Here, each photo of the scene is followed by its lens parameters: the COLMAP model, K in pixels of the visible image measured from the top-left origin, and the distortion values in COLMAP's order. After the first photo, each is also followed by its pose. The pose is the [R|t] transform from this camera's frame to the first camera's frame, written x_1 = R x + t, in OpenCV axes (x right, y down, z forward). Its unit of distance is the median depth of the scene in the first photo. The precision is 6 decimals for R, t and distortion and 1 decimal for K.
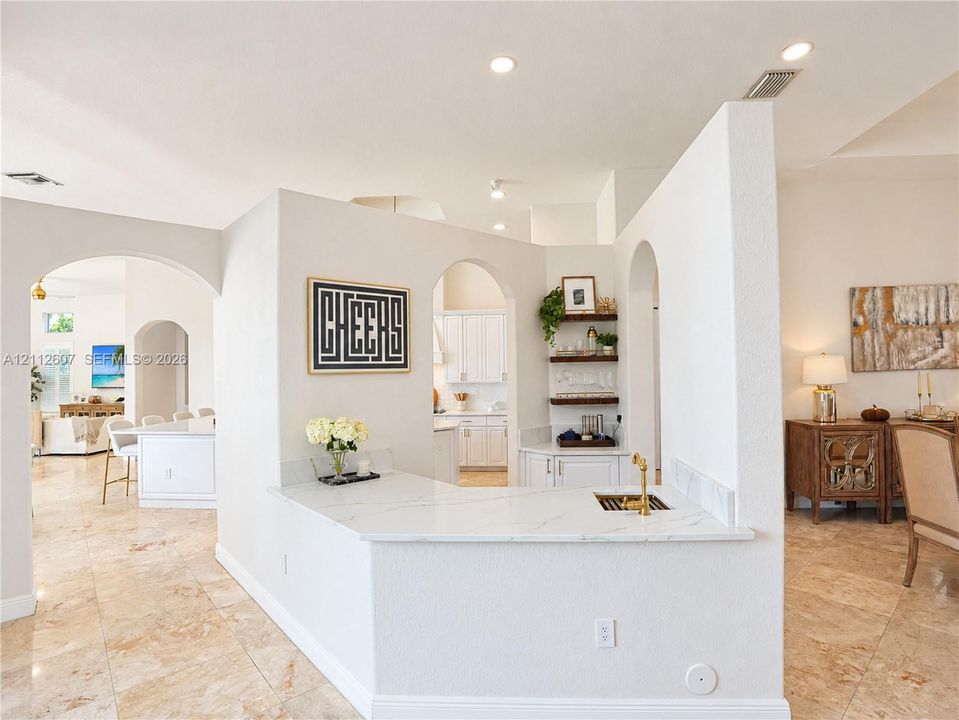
lens RADIAL K [[491.5, 0, 479.5], [0, 491.5, 360.0], [0, 0, 1]] dist [-0.043658, 0.002680]
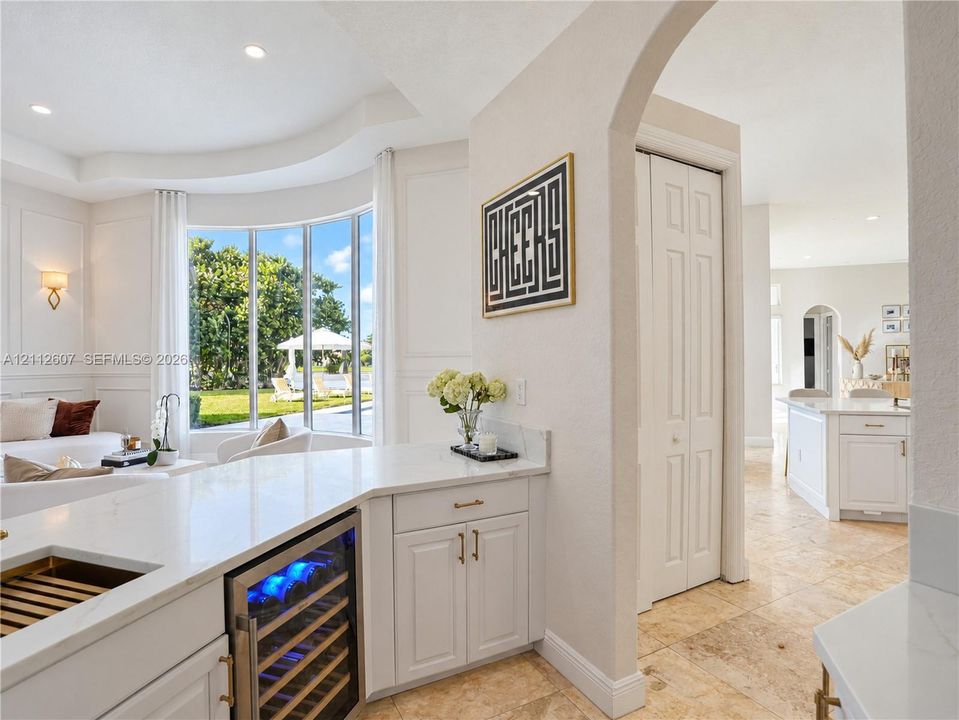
lens RADIAL K [[491.5, 0, 479.5], [0, 491.5, 360.0], [0, 0, 1]] dist [-0.043658, 0.002680]
pose [[-0.241889, 0.019139, -0.970115, 0.441083], [0.024944, 0.999598, 0.013501, 0.081372], [0.969983, -0.020933, -0.242269, 1.087300]]
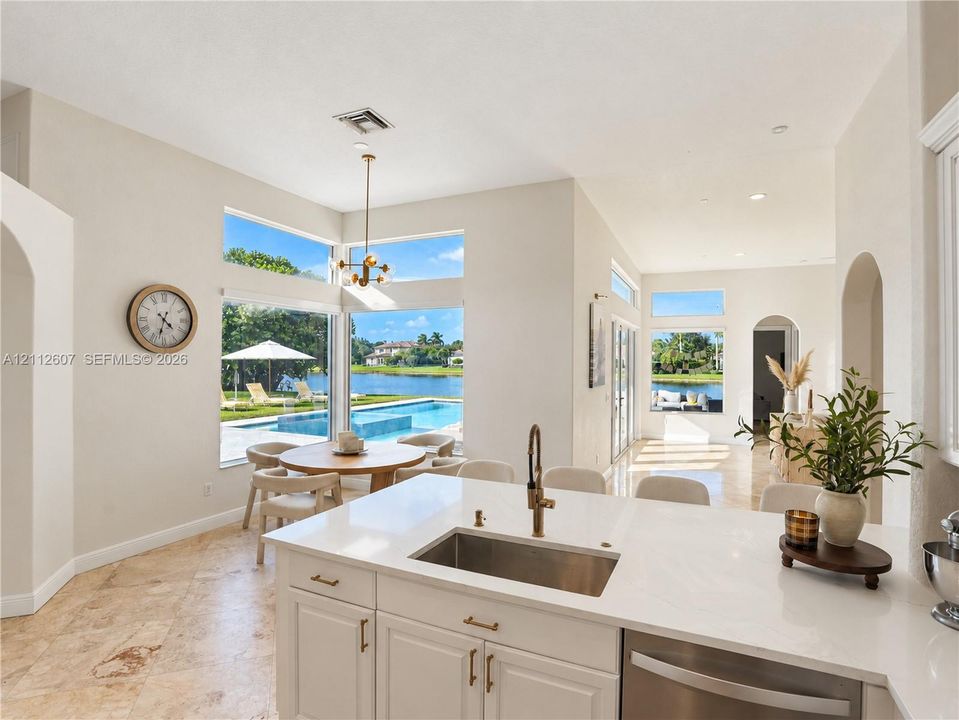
lens RADIAL K [[491.5, 0, 479.5], [0, 491.5, 360.0], [0, 0, 1]] dist [-0.043658, 0.002680]
pose [[-0.361293, 0.011859, -0.932377, -0.419470], [0.007895, 0.999922, 0.009659, 0.005587], [0.932419, -0.003871, -0.361358, 2.081705]]
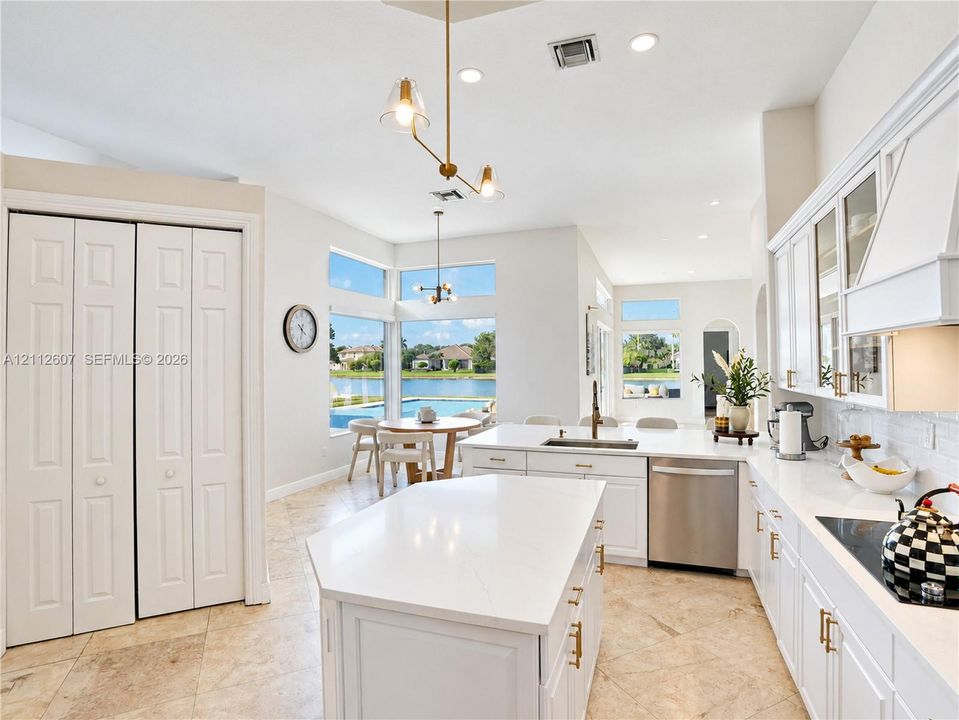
lens RADIAL K [[491.5, 0, 479.5], [0, 491.5, 360.0], [0, 0, 1]] dist [-0.043658, 0.002680]
pose [[-0.286891, 0.010524, -0.957906, 0.278178], [0.023644, 0.999713, 0.003902, 0.029821], [0.957672, -0.021530, -0.287057, 1.998051]]
